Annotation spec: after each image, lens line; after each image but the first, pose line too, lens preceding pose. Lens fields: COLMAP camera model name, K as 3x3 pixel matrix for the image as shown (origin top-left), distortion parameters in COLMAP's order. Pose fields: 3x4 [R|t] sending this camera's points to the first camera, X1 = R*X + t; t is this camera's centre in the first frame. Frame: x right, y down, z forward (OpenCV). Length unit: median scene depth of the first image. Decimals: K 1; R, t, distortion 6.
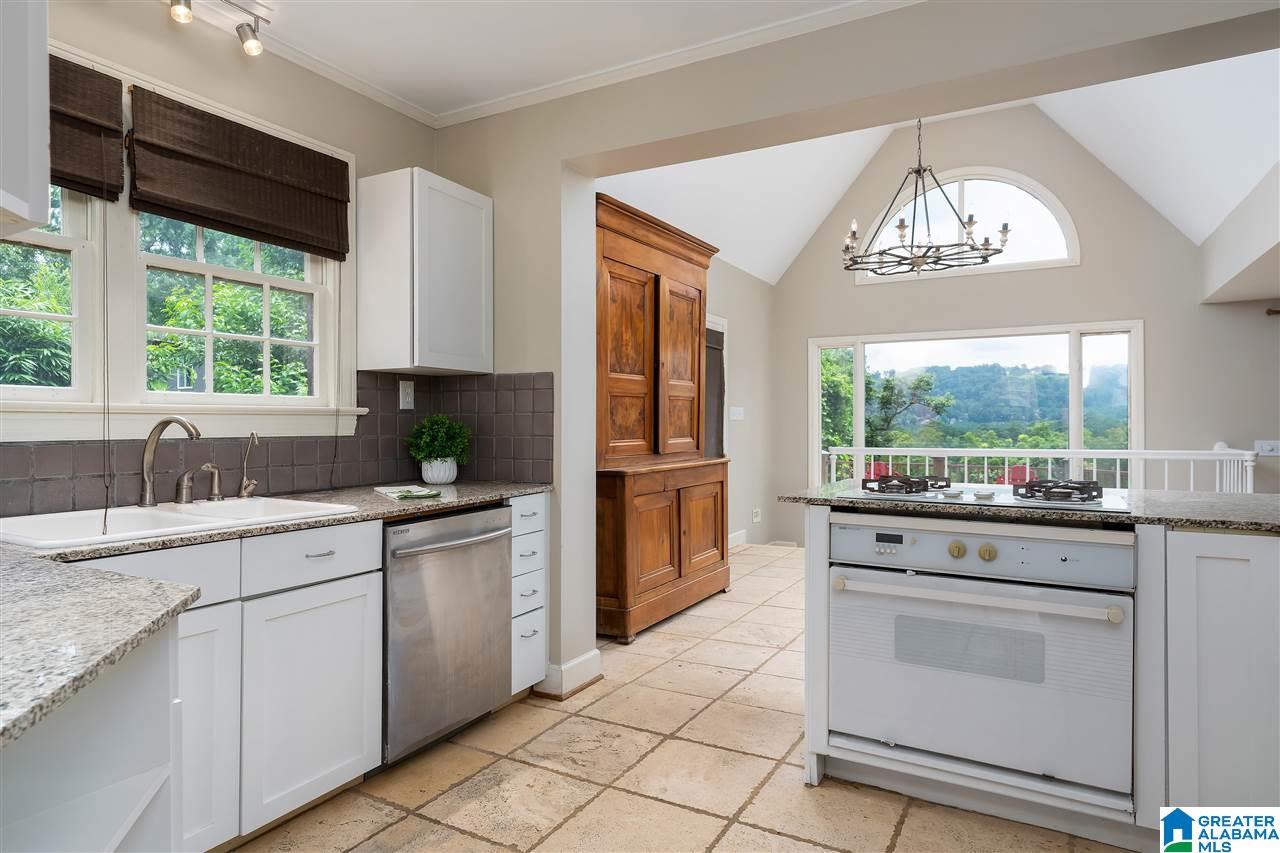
lens RADIAL K [[732.4, 0, 642.2], [0, 732.4, 425.9], [0, 0, 1]] dist [0.003376, 0.000412]
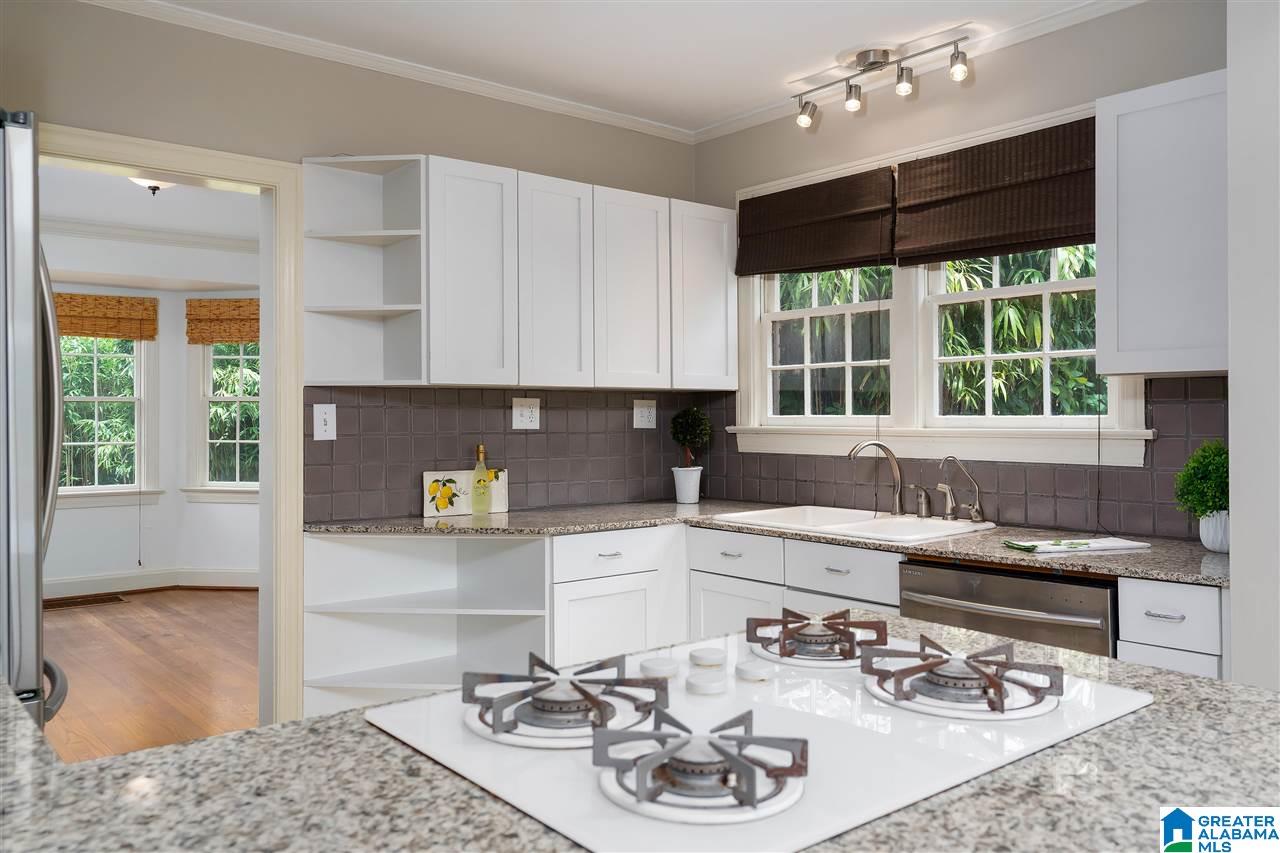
lens RADIAL K [[987.5, 0, 631.9], [0, 987.5, 410.6], [0, 0, 1]] dist [-0.004109, -0.000683]
pose [[-0.362507, -0.007430, -0.931951, 0.754077], [-0.002580, 0.999972, -0.006969, -0.036851], [0.931978, -0.000122, -0.362516, 0.899848]]
